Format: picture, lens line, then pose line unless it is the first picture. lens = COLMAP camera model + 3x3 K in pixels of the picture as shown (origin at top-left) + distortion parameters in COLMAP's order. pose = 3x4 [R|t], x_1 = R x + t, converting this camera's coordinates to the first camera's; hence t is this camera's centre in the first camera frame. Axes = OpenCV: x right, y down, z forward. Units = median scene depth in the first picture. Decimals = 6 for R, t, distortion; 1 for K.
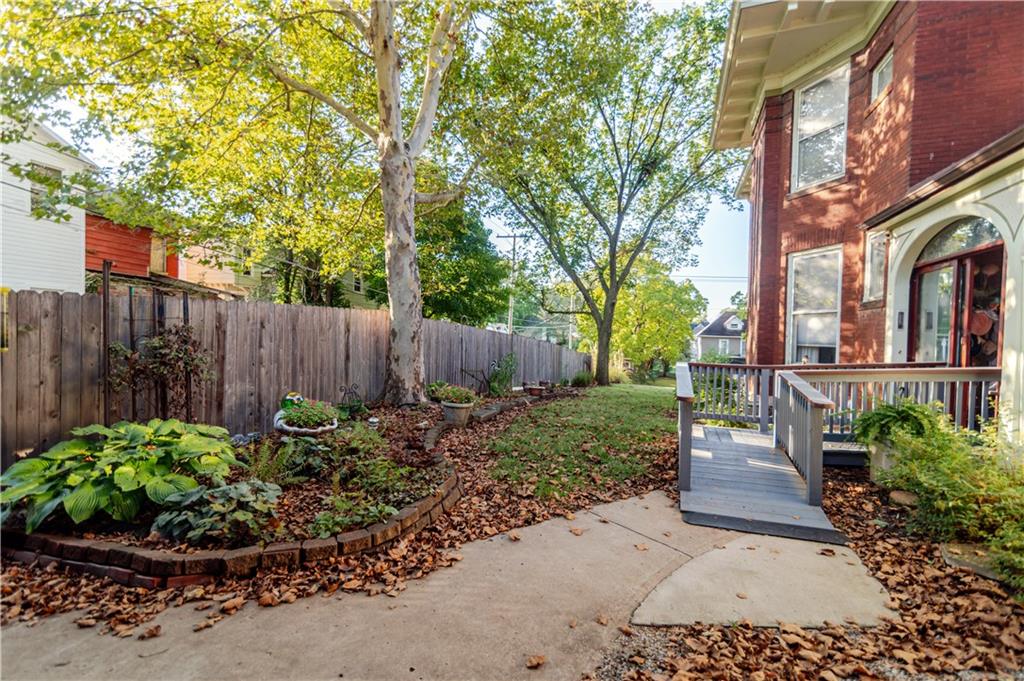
lens RADIAL K [[458.8, 0, 512.9], [0, 458.8, 344.0], [0, 0, 1]] dist [0.012899, -0.000217]
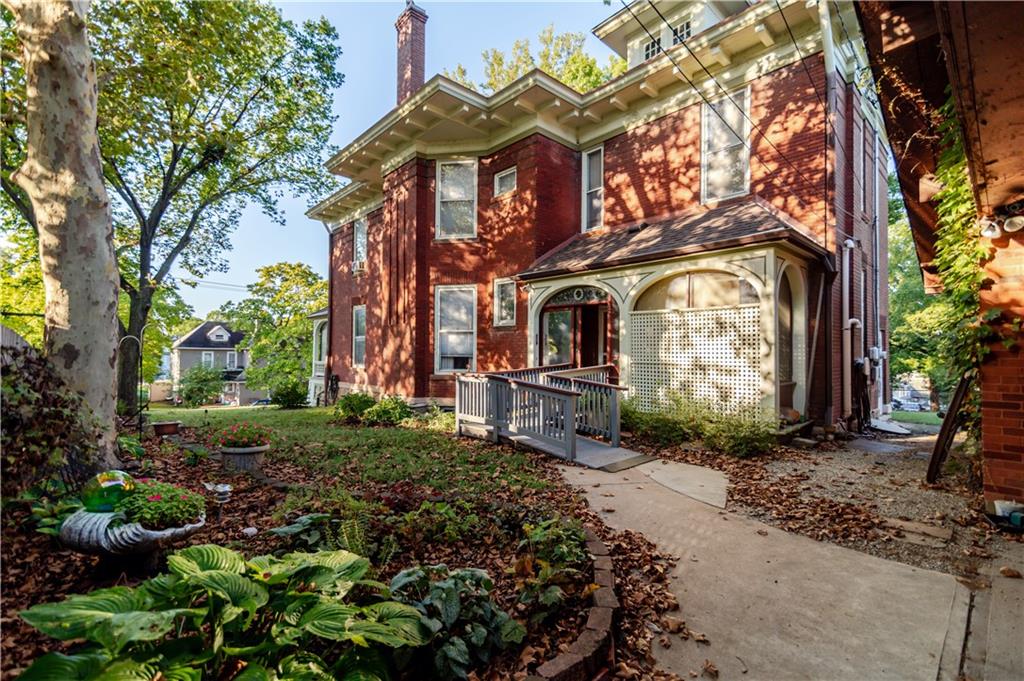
lens RADIAL K [[458.8, 0, 512.9], [0, 458.8, 344.0], [0, 0, 1]] dist [0.012899, -0.000217]
pose [[0.465646, -0.002888, 0.884966, -0.489314], [0.023691, 0.999677, -0.009203, -0.014867], [-0.884654, 0.025251, 0.465564, 0.242630]]
